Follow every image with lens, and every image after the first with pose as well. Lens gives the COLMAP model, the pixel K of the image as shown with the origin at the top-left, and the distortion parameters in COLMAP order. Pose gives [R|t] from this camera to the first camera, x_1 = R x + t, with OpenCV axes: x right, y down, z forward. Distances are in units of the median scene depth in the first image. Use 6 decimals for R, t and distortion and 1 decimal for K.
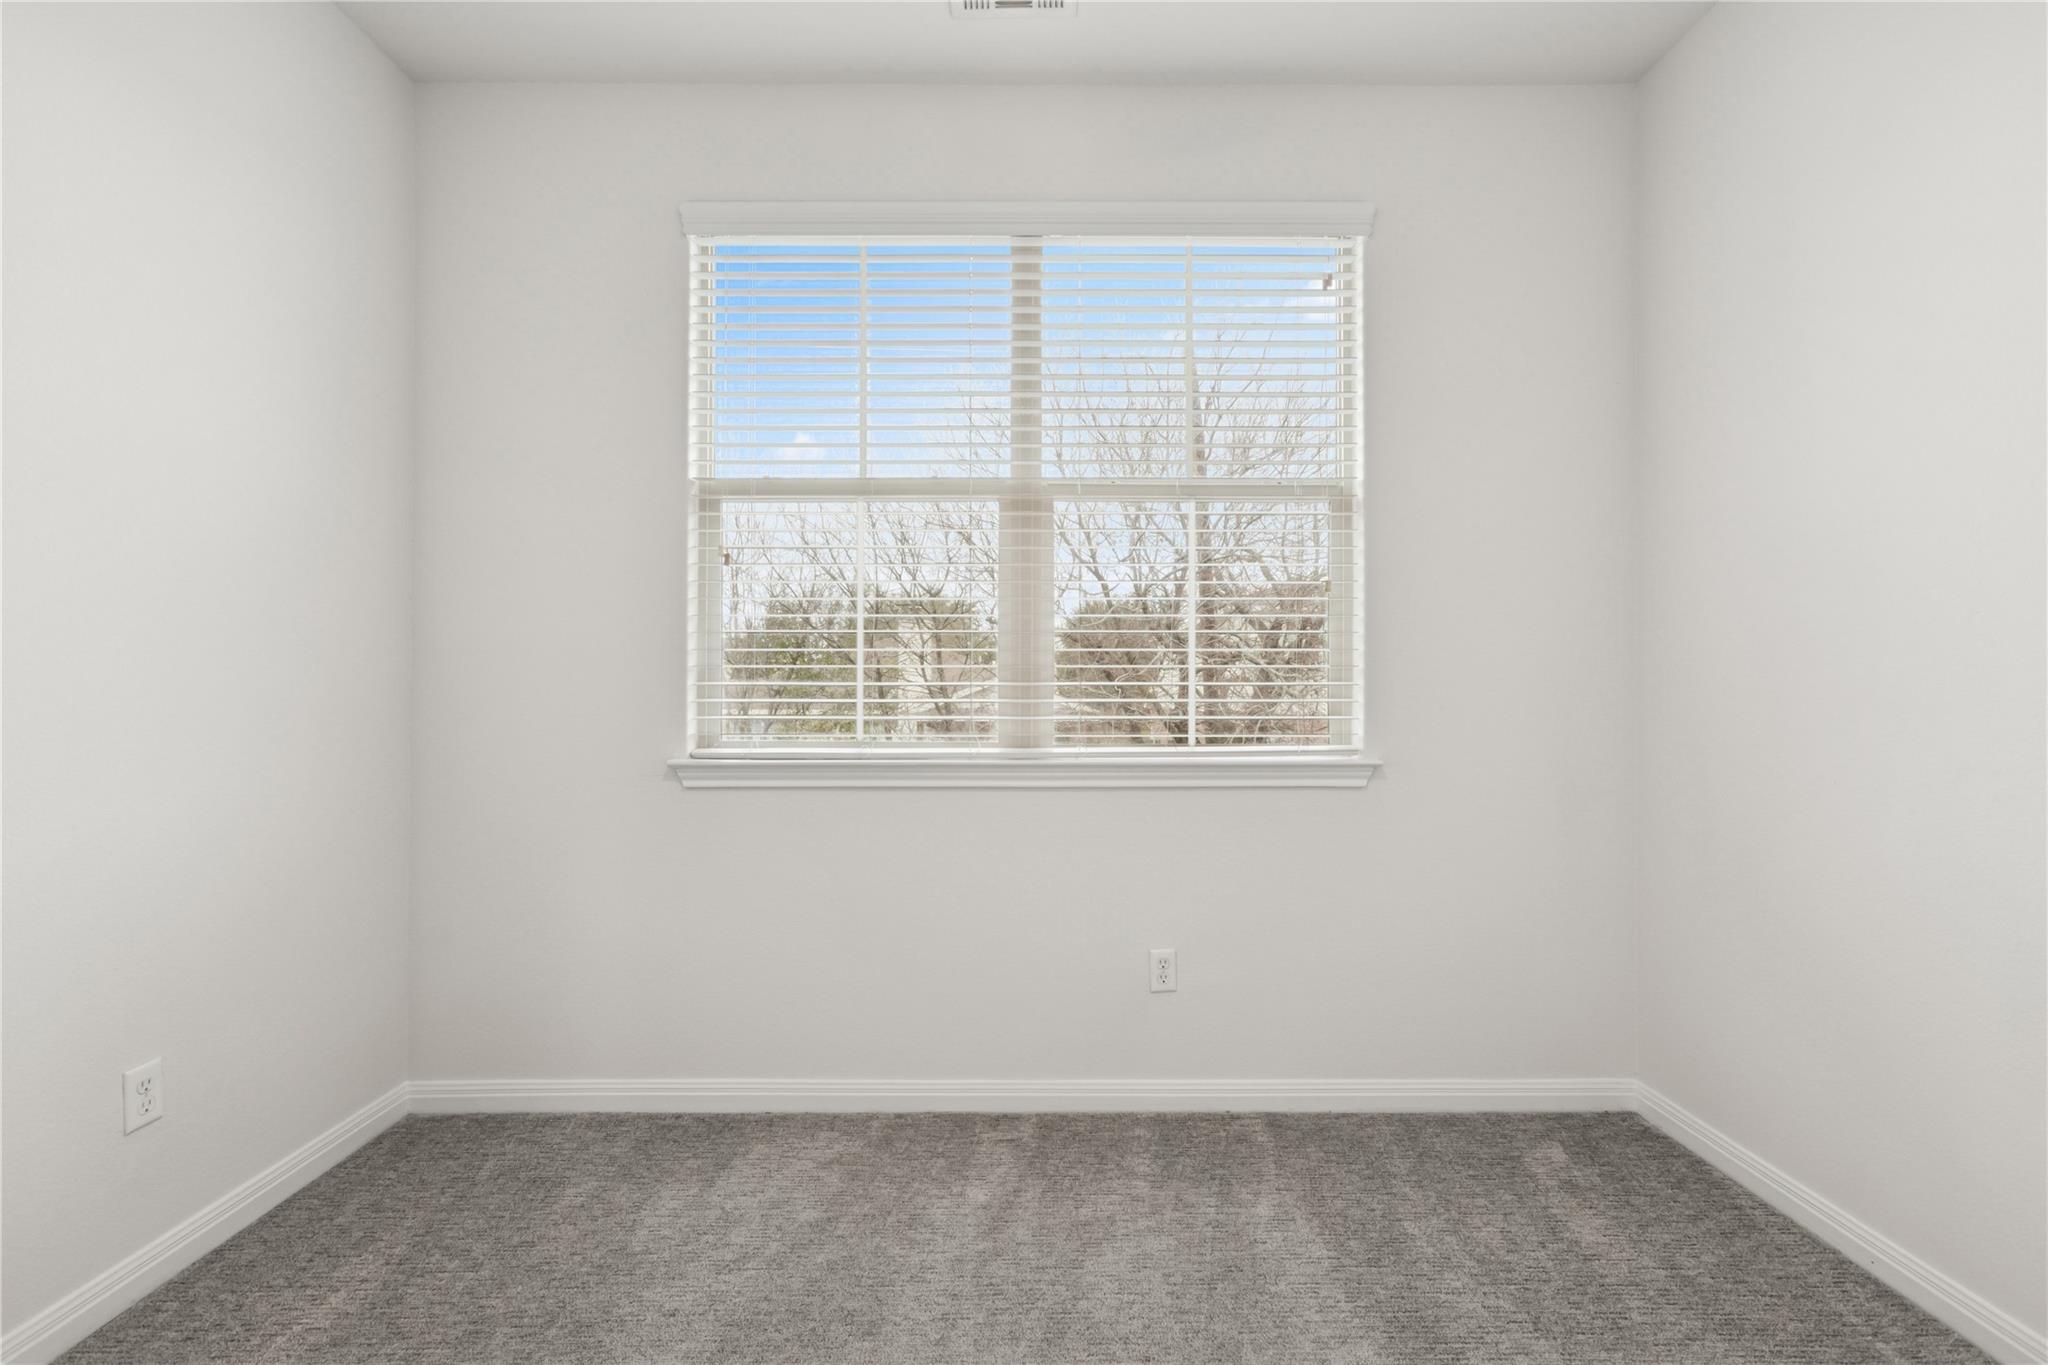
lens RADIAL K [[920.2, 0, 1026.1], [0, 920.2, 678.9], [0, 0, 1]] dist [-0.008120, 0.004774]
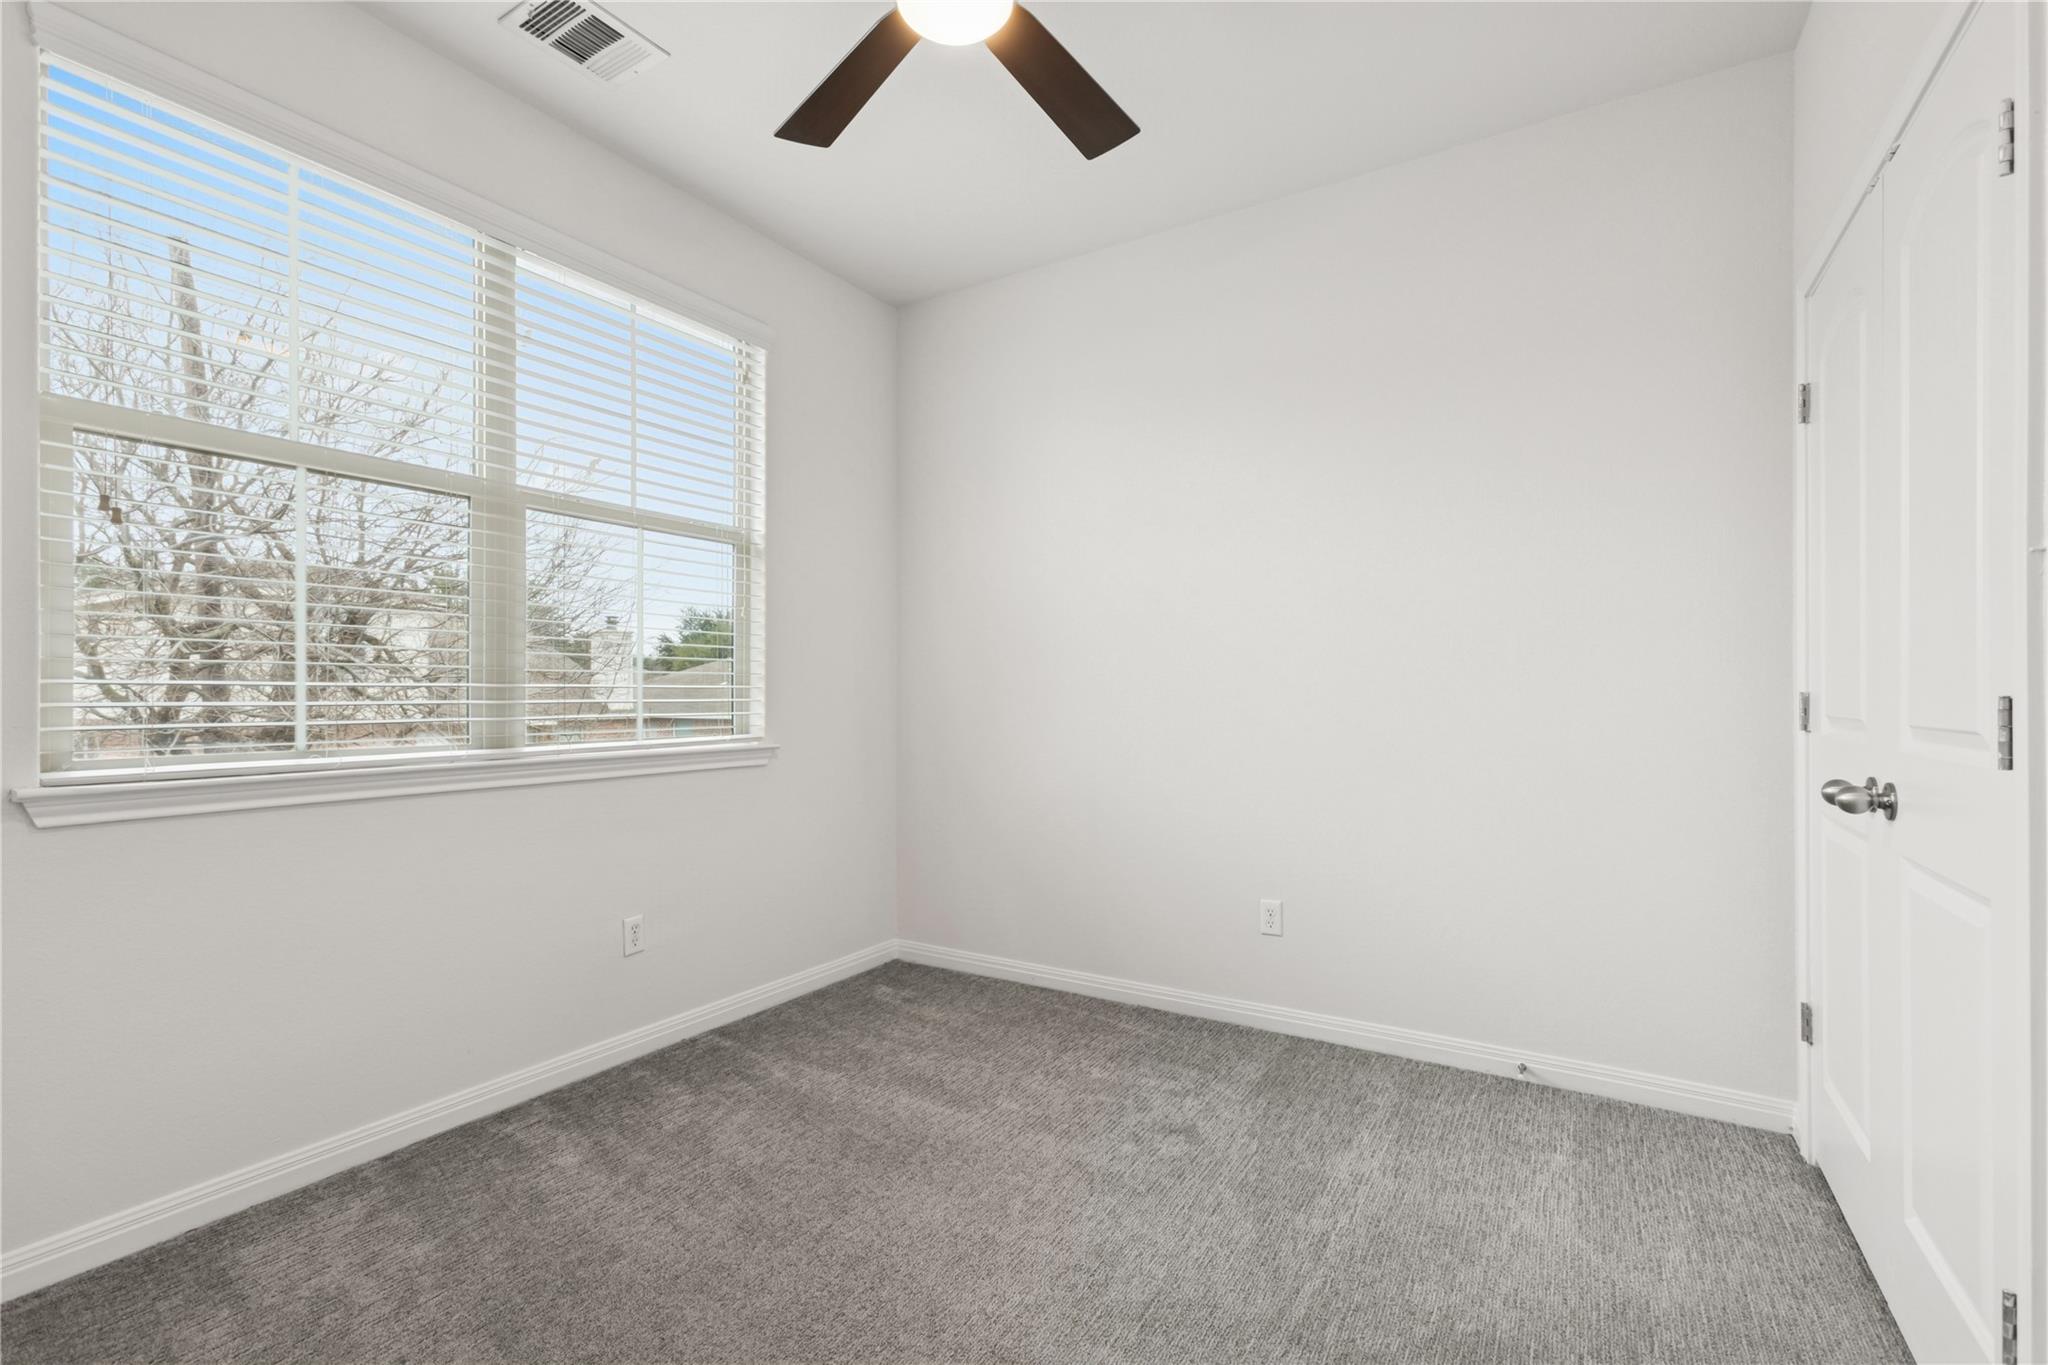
lens RADIAL K [[920.2, 0, 1024.3], [0, 920.2, 670.5], [0, 0, 1]] dist [-0.008120, 0.004774]
pose [[0.519532, 0.022070, 0.854166, -0.600502], [-0.012155, 0.999756, -0.018439, 0.001075], [-0.854365, -0.000803, 0.519674, -0.014070]]
